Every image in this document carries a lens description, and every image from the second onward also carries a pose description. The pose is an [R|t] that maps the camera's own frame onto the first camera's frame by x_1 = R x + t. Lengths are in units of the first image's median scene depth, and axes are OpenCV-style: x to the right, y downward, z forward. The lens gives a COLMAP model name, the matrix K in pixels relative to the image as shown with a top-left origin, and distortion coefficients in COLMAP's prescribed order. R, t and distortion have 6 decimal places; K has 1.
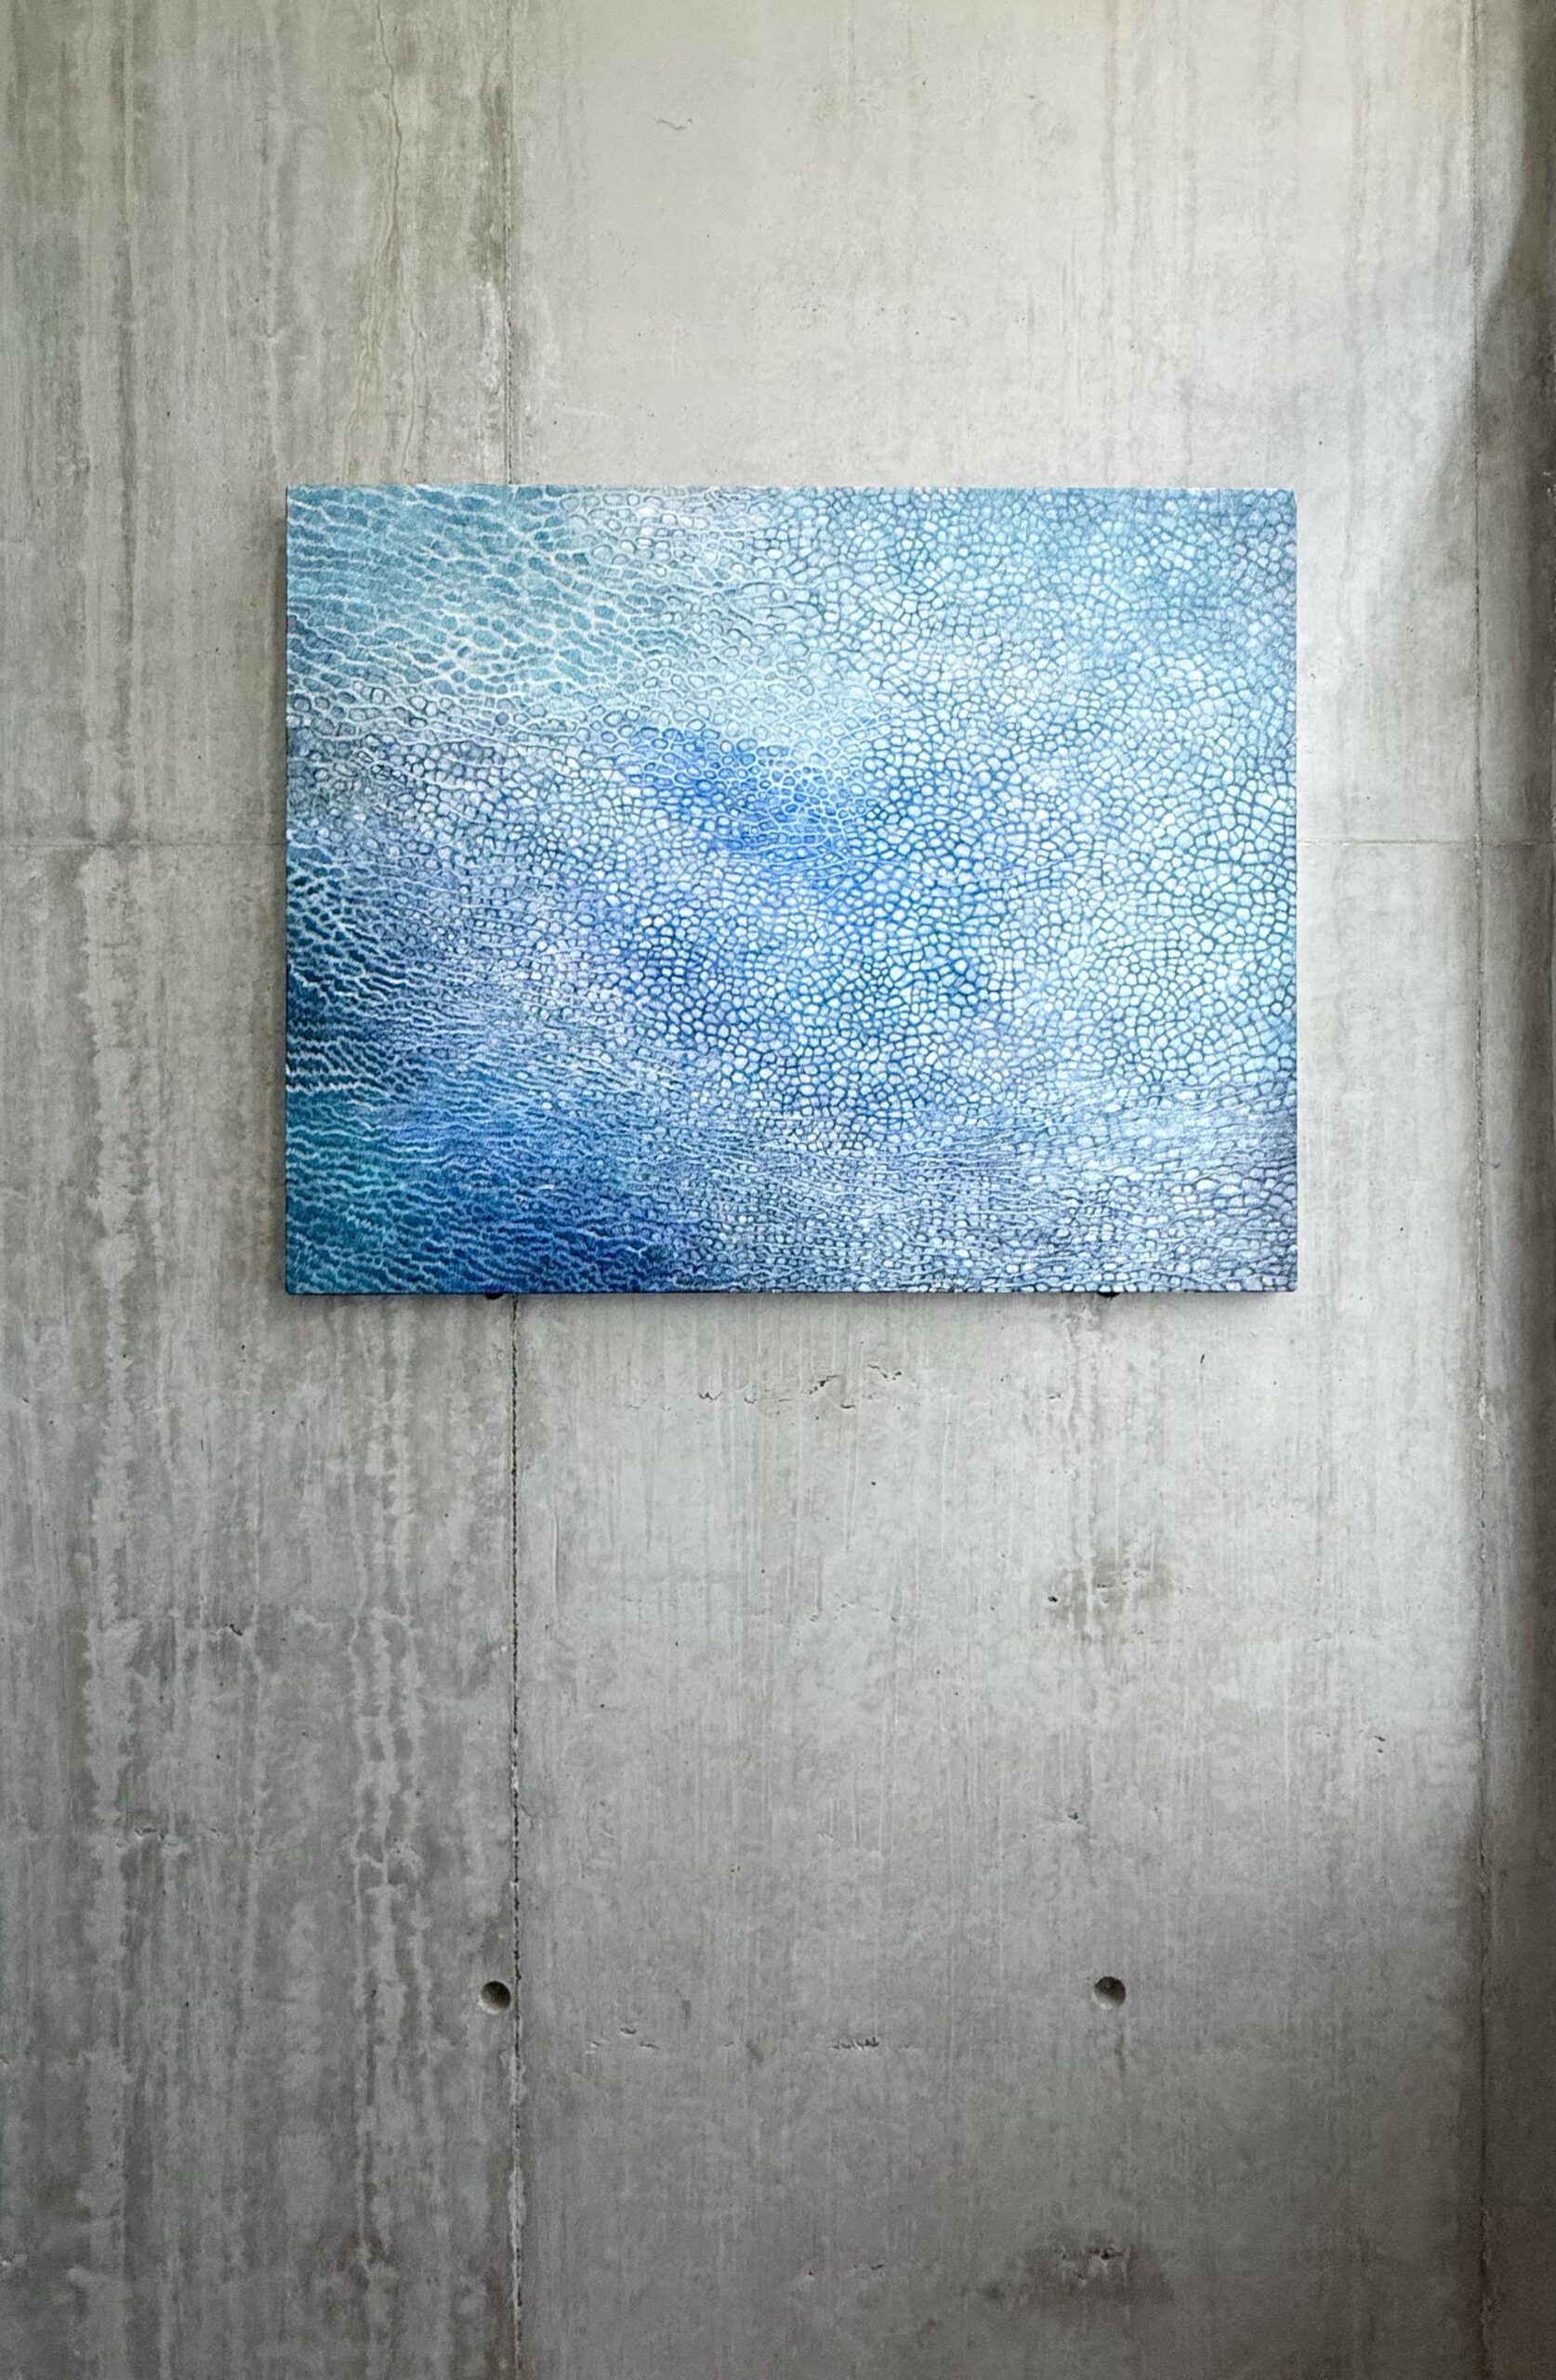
lens RADIAL K [[1121.3, 0, 776.5], [0, 1121.3, 1179.2], [0, 0, 1]] dist [-0.000190, -0.000206]
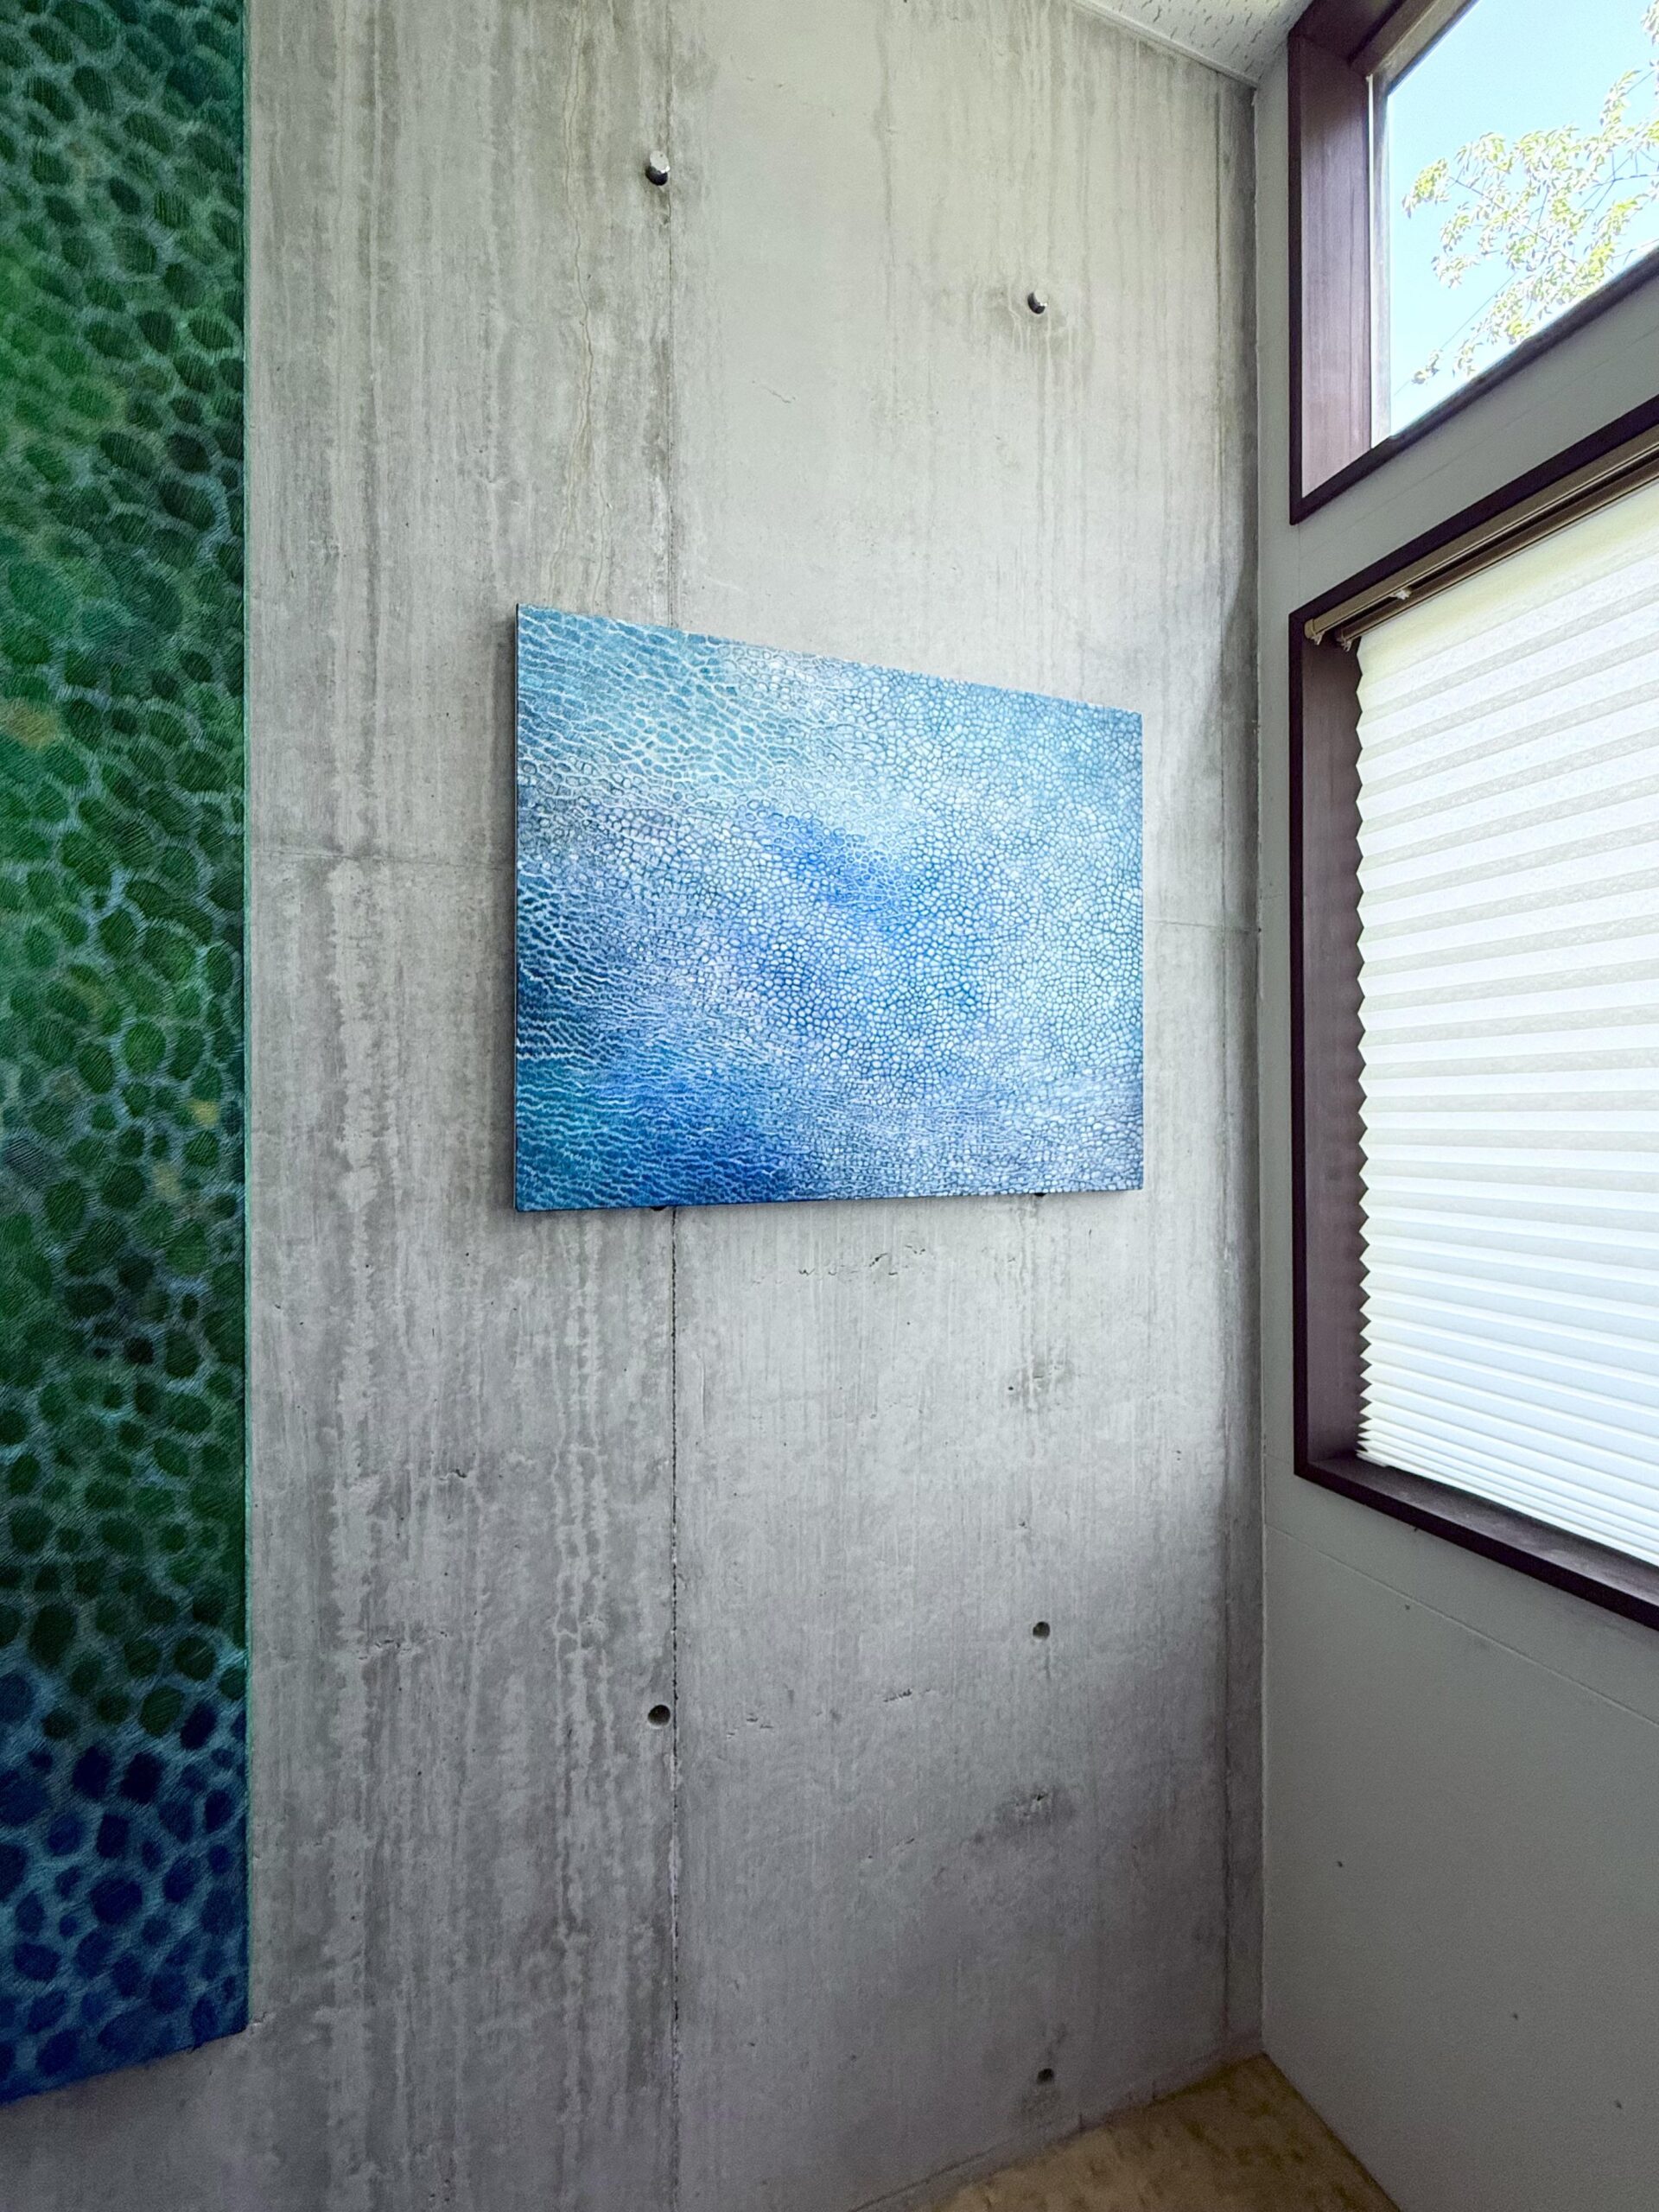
lens RADIAL K [[979.2, 0, 822.1], [0, 979.2, 1111.0], [0, 0, 1]] dist [-0.000087, -0.000129]
pose [[0.937583, 0.001276, 0.347760, -0.485482], [0.000390, 0.999989, -0.004719, -0.010214], [-0.347762, 0.004559, 0.937572, -0.204179]]
